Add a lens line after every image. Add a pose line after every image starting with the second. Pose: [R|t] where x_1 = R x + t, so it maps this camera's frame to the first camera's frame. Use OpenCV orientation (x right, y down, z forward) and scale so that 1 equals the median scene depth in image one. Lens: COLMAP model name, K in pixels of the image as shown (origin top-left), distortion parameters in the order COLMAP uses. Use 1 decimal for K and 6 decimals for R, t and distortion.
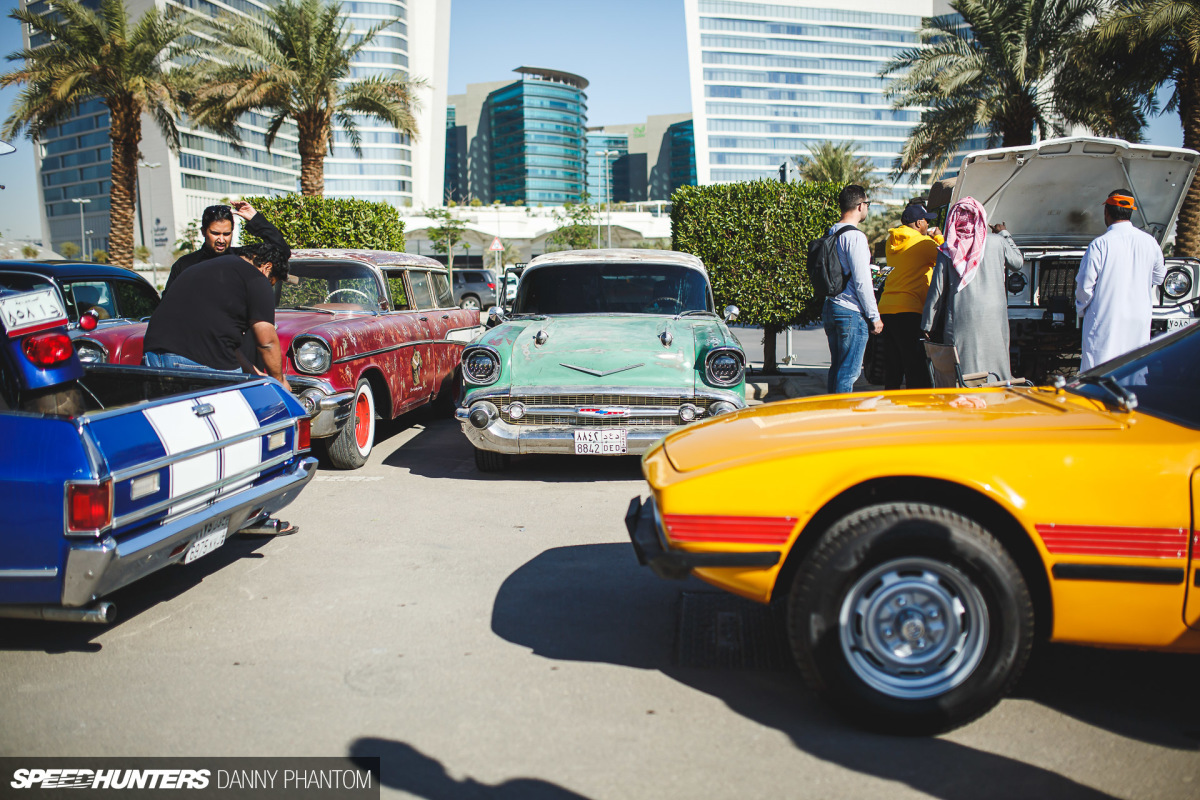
lens RADIAL K [[1131.0, 0, 600.0], [0, 1131.0, 400.0], [0, 0, 1]] dist [0.023391, 0.021558]
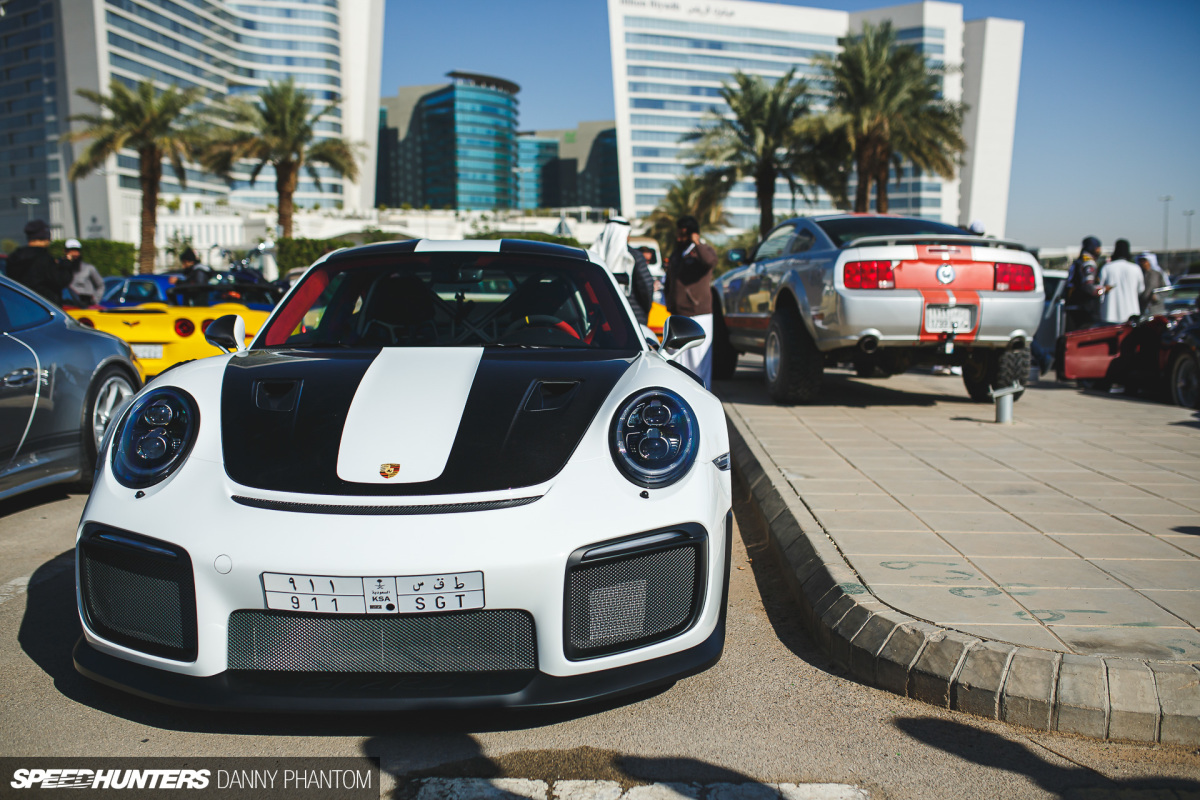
lens RADIAL K [[1131.0, 0, 600.0], [0, 1131.0, 400.0], [0, 0, 1]] dist [0.023391, 0.021558]
pose [[0.998157, 0.007034, 0.060276, 0.045993], [-0.006863, 0.999972, -0.003035, 0.038053], [-0.060295, 0.002616, 0.998177, -0.351589]]
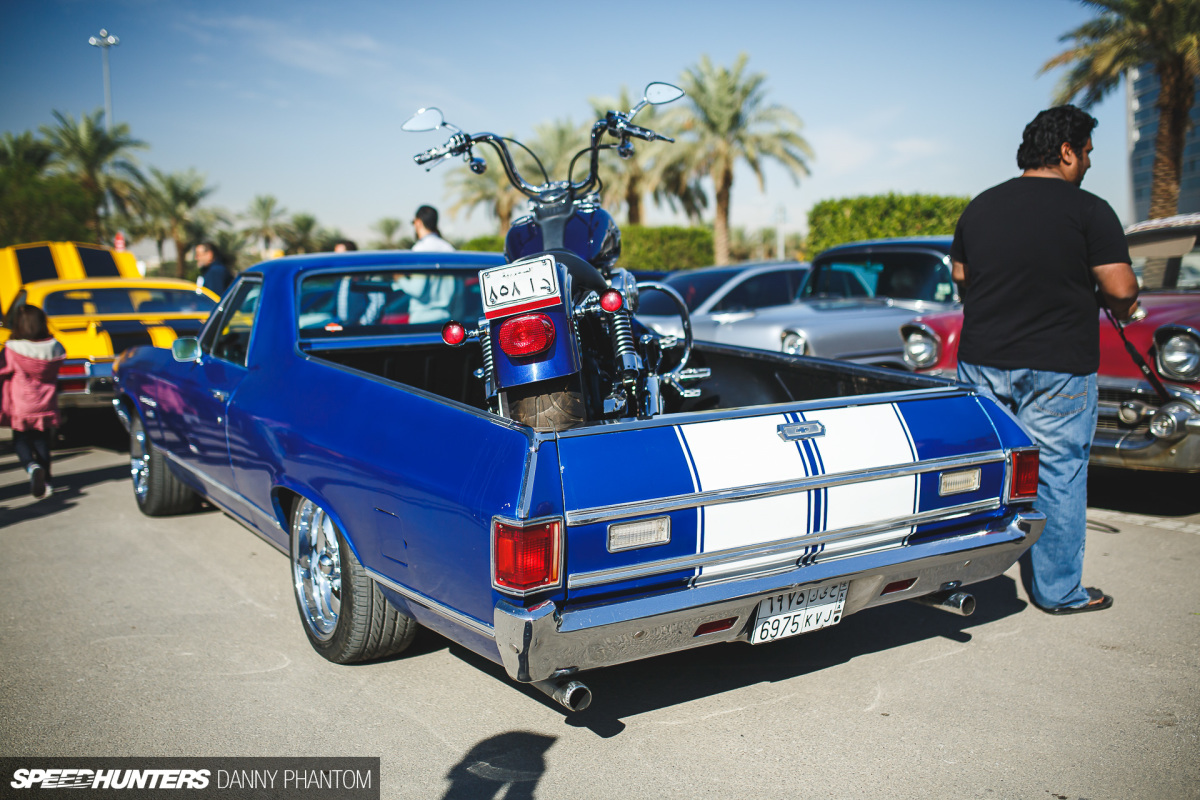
lens RADIAL K [[1131.0, 0, 600.0], [0, 1131.0, 400.0], [0, 0, 1]] dist [0.023391, 0.021558]
pose [[0.636829, 0.076797, -0.767171, 0.011555], [-0.065712, 0.996813, 0.045237, -0.003657], [0.768200, 0.021604, 0.639845, 0.050902]]
